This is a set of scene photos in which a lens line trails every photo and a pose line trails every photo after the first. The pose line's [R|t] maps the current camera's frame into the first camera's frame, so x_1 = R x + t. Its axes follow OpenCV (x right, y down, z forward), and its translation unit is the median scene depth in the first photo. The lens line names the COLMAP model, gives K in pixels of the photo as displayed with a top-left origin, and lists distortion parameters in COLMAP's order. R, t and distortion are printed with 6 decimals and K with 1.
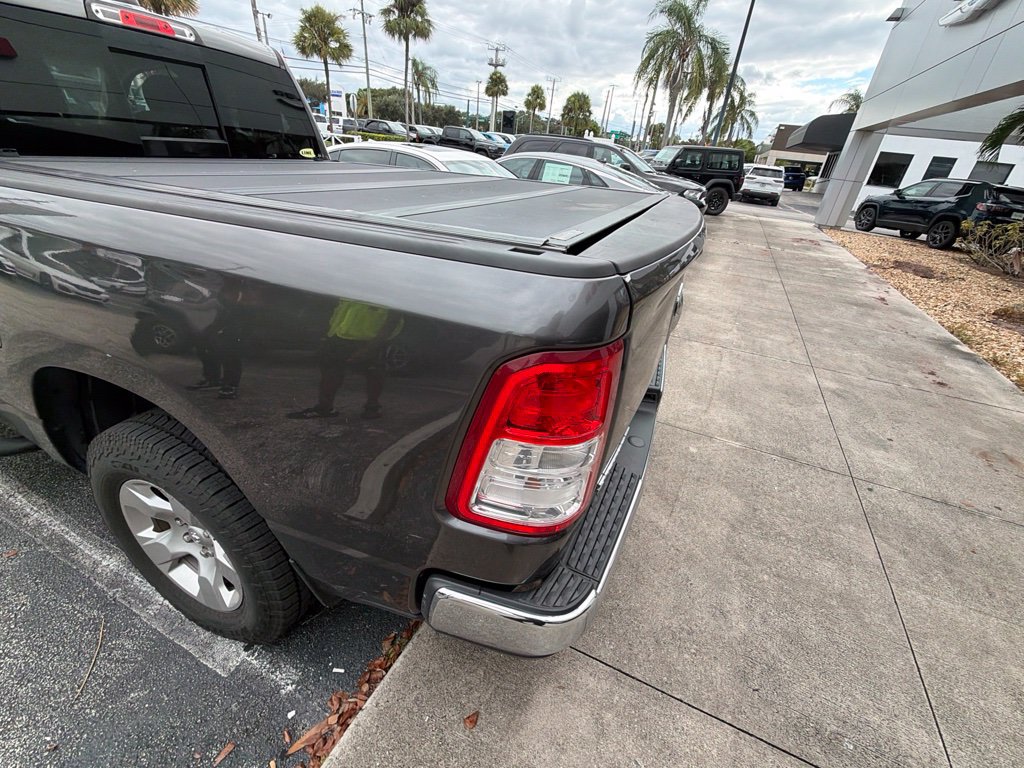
lens RADIAL K [[445.2, 0, 512.0], [0, 445.2, 384.0], [0, 0, 1]] dist [-0.001449, 0.000196]
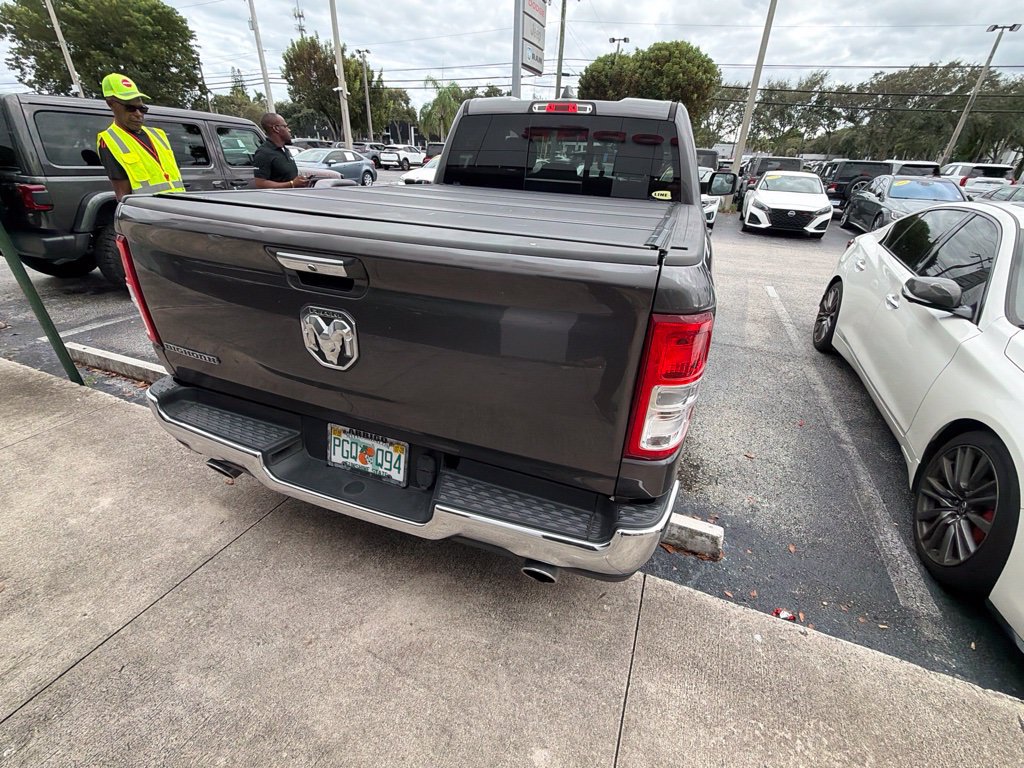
lens RADIAL K [[443.6, 0, 512.9], [0, 443.6, 385.3], [0, 0, 1]] dist [-0.000333, 0.000014]
pose [[0.051483, 0.383865, -0.921953, 0.064500], [-0.509622, 0.804028, 0.306308, -0.028736], [0.858856, 0.454078, 0.237020, 0.062846]]
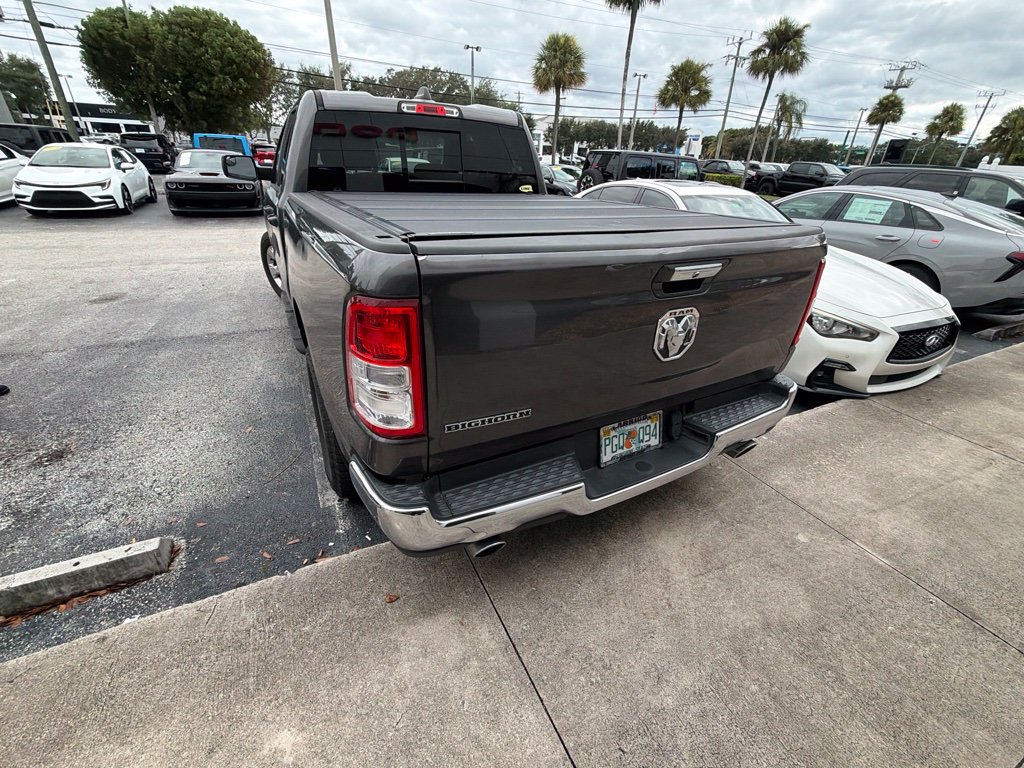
lens RADIAL K [[442.7, 0, 512.1], [0, 442.7, 385.3], [0, 0, 1]] dist [0.000592, -0.000535]
pose [[0.779434, 0.235480, -0.580545, 0.036951], [-0.275109, 0.961194, 0.020521, 0.000977], [0.562848, 0.143718, 0.813970, 0.001863]]
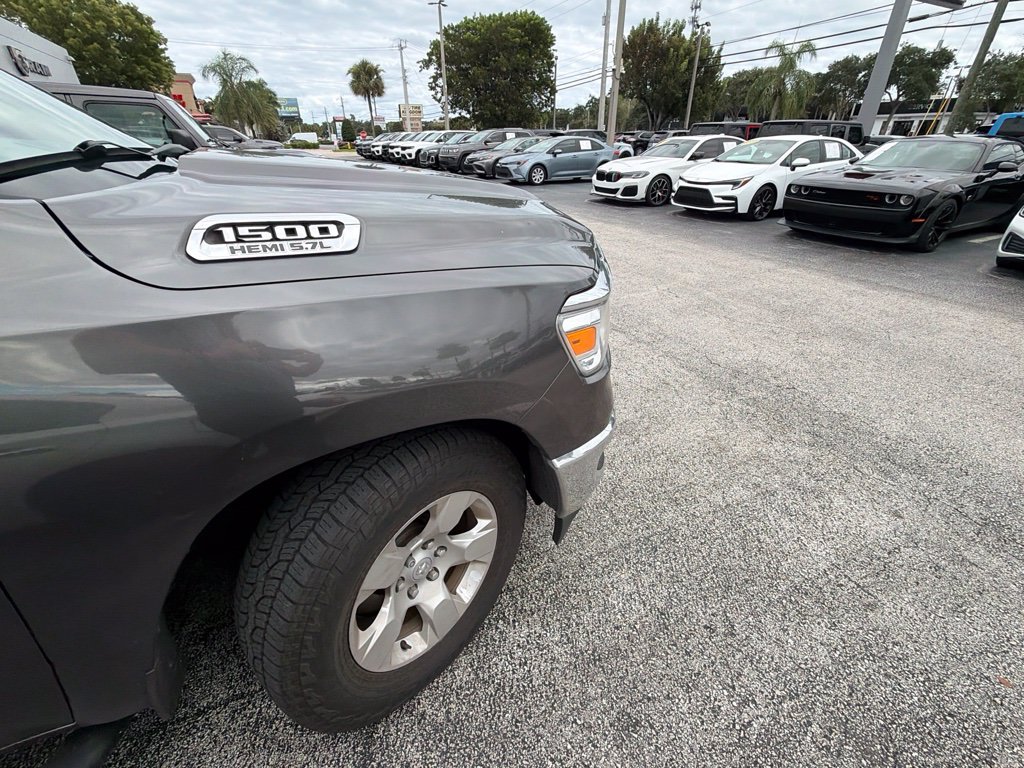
lens RADIAL K [[441.9, 0, 511.5], [0, 441.9, 385.4], [0, 0, 1]] dist [-0.003012, 0.000515]
pose [[-0.610317, 0.307024, -0.730239, -0.114833], [-0.425321, 0.650690, 0.629051, -0.090965], [0.668293, 0.694506, -0.266543, 0.156757]]
